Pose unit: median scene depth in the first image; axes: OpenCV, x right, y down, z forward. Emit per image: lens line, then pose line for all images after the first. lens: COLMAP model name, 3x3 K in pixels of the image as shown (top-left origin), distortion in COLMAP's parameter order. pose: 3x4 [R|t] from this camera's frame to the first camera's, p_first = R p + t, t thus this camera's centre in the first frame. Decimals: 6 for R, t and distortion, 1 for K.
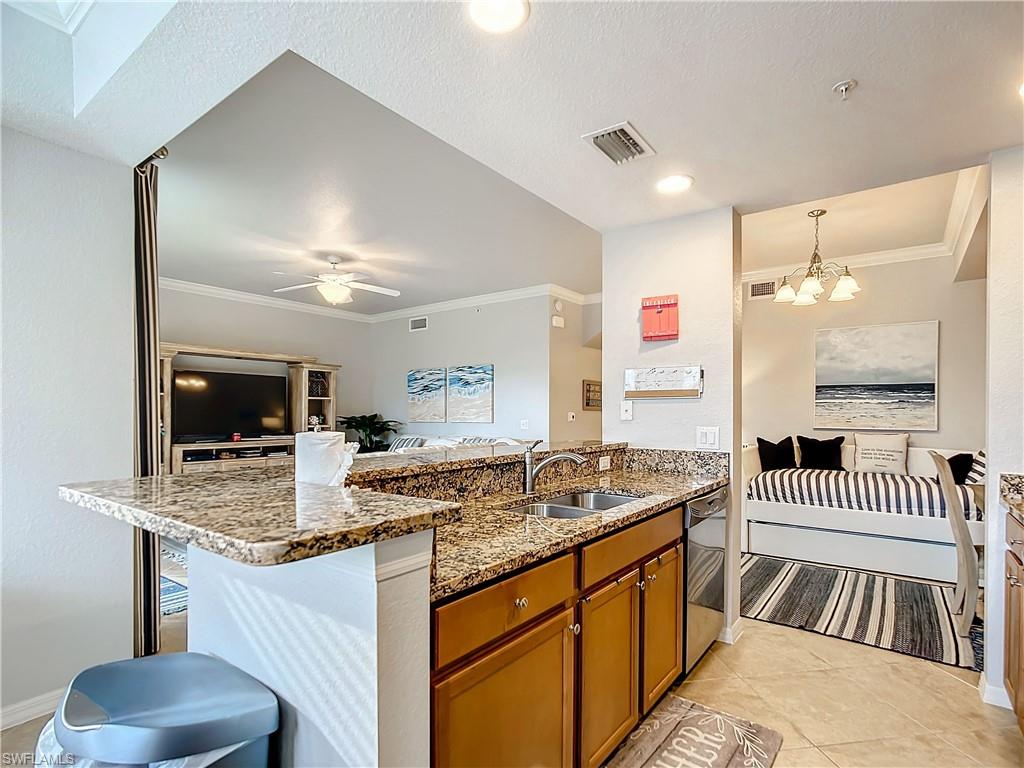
lens RADIAL K [[527.2, 0, 530.6], [0, 527.2, 394.9], [0, 0, 1]] dist [-0.001592, -0.000784]
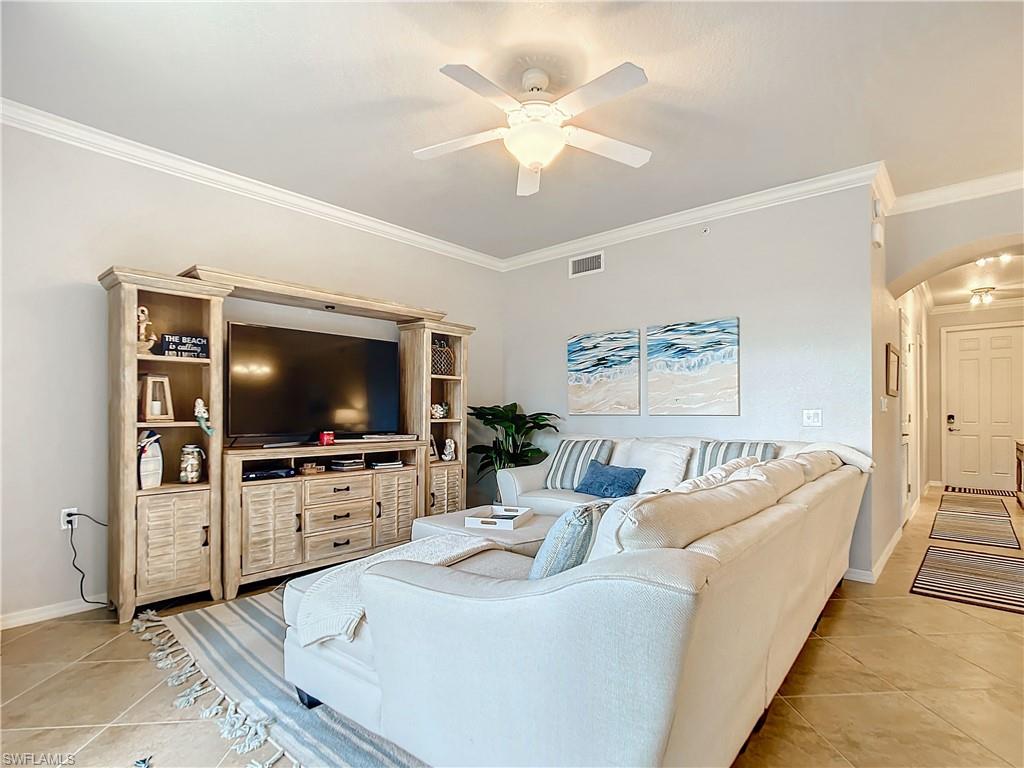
lens RADIAL K [[515.9, 0, 542.3], [0, 515.9, 401.9], [0, 0, 1]] dist [0.003932, 0.000448]
pose [[0.998099, -0.002157, -0.061600, -0.352064], [0.003852, 0.999617, 0.027412, 0.028631], [0.061518, -0.027597, 0.997724, 0.543525]]
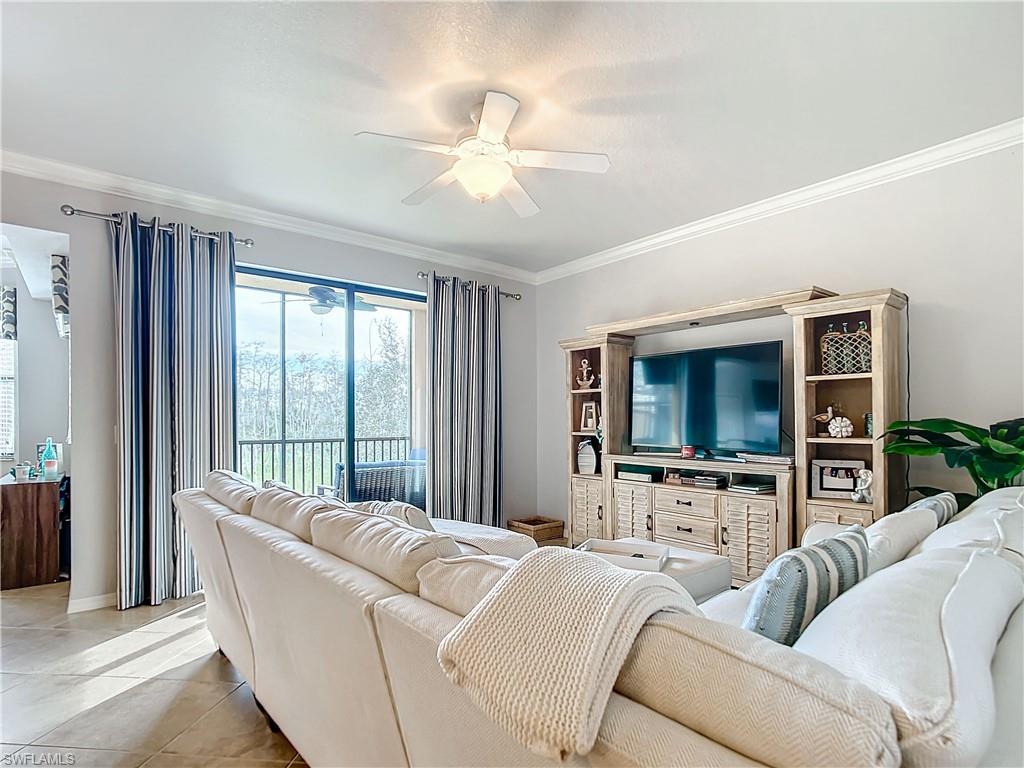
lens RADIAL K [[569.3, 0, 536.2], [0, 569.3, 427.1], [0, 0, 1]] dist [-0.031276, 0.012405]
pose [[-0.241109, -0.001685, -0.970497, 0.201312], [0.038289, 0.999203, -0.011247, 0.066741], [0.969742, -0.039871, -0.240853, 1.302058]]
